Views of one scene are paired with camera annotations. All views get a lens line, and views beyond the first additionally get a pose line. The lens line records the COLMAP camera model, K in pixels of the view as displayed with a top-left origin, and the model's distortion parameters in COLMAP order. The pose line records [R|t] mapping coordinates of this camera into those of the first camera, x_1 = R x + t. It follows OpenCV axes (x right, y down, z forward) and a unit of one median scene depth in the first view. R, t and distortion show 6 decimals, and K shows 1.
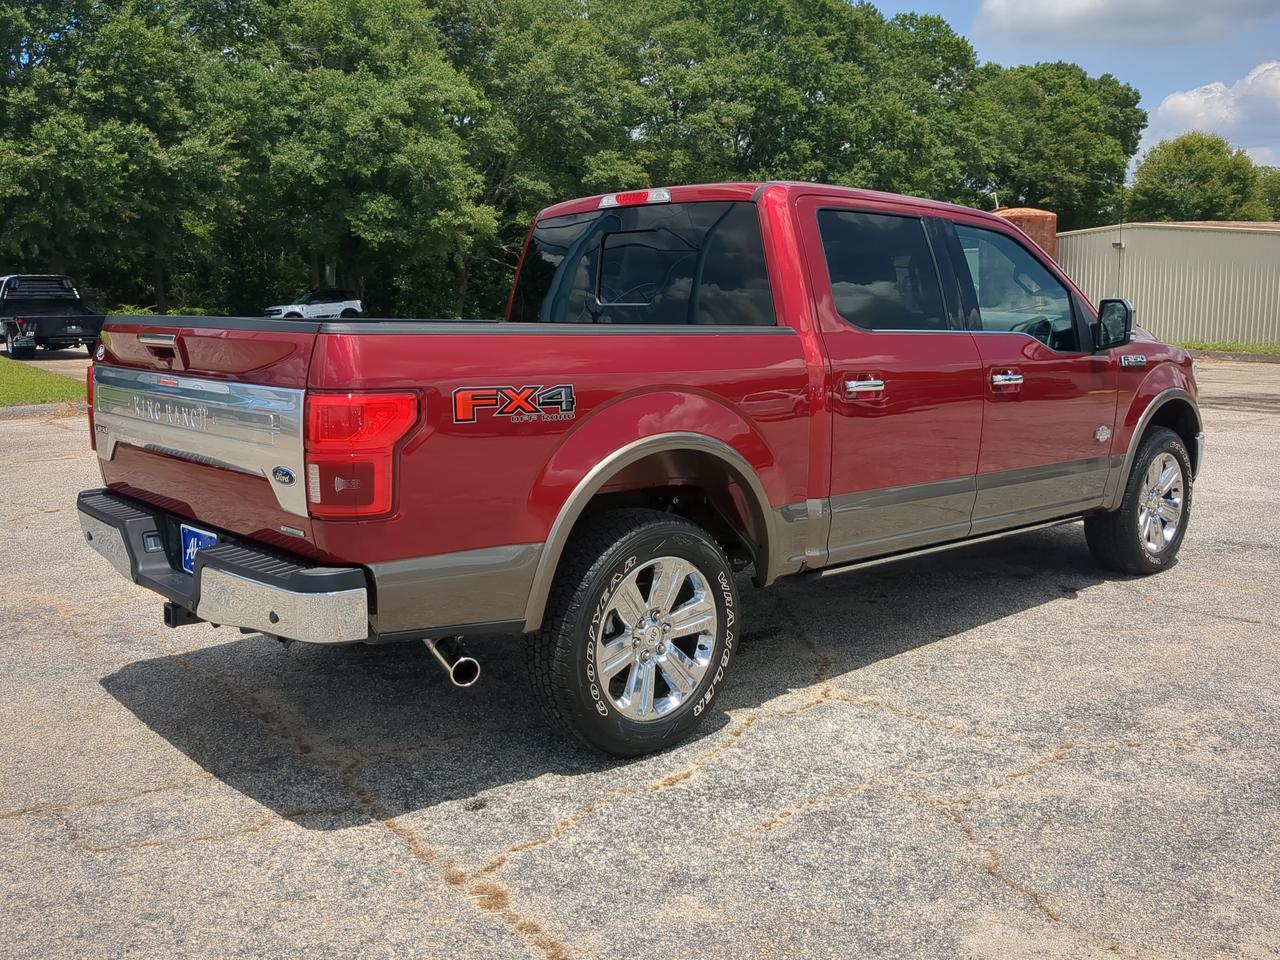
lens RADIAL K [[1156.3, 0, 640.1], [0, 1156.3, 480.1], [0, 0, 1]] dist [0.052829, -0.096012]
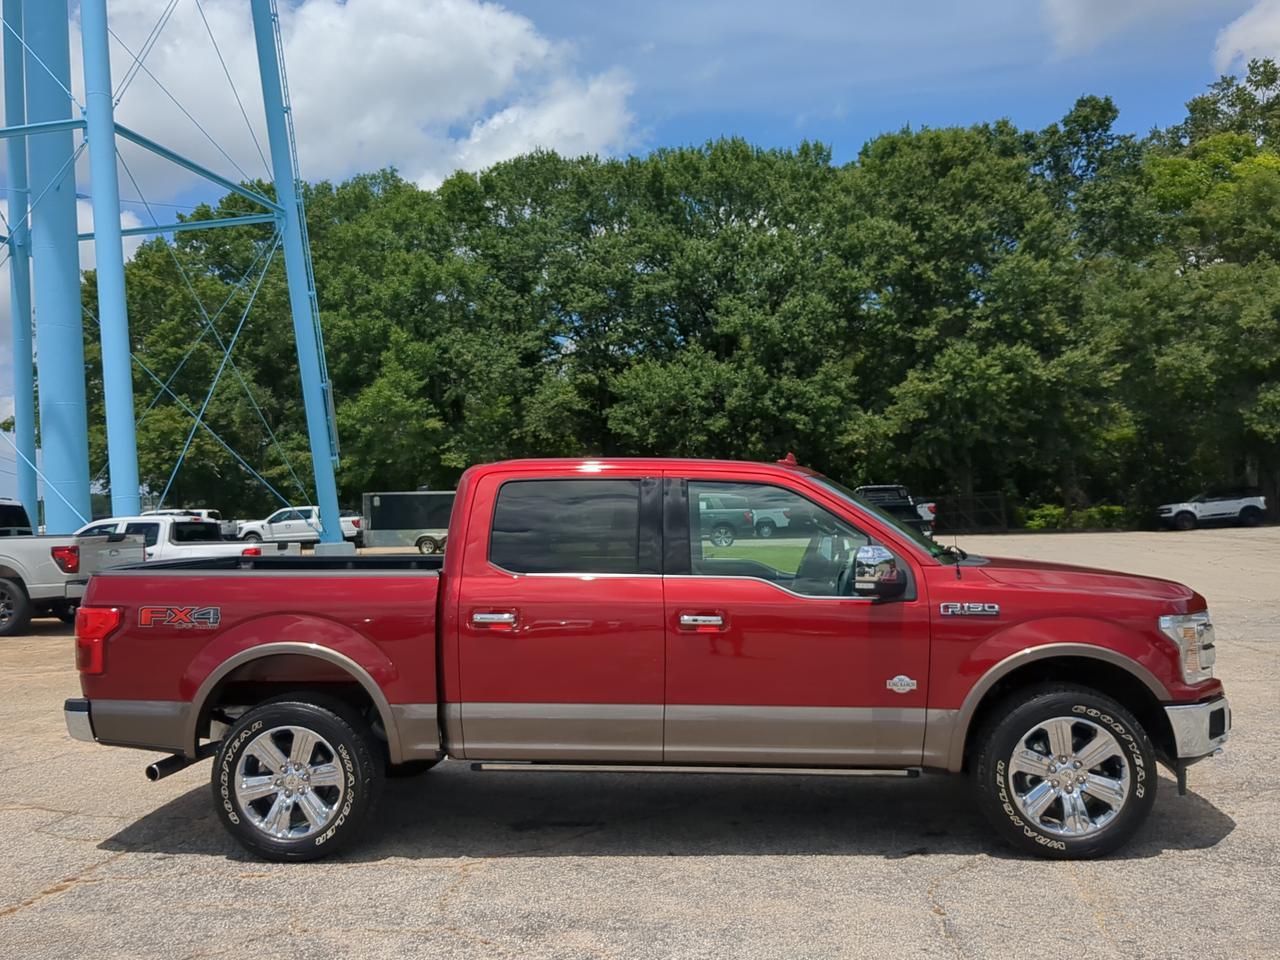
lens RADIAL K [[1134.8, 0, 634.8], [0, 1134.8, 507.9], [0, 0, 1]] dist [0.051711, -0.097006]
pose [[0.687788, -0.013995, -0.725777, 0.151746], [-0.089254, 0.990597, -0.103684, -0.010956], [0.720404, 0.136091, 0.680072, 0.029821]]
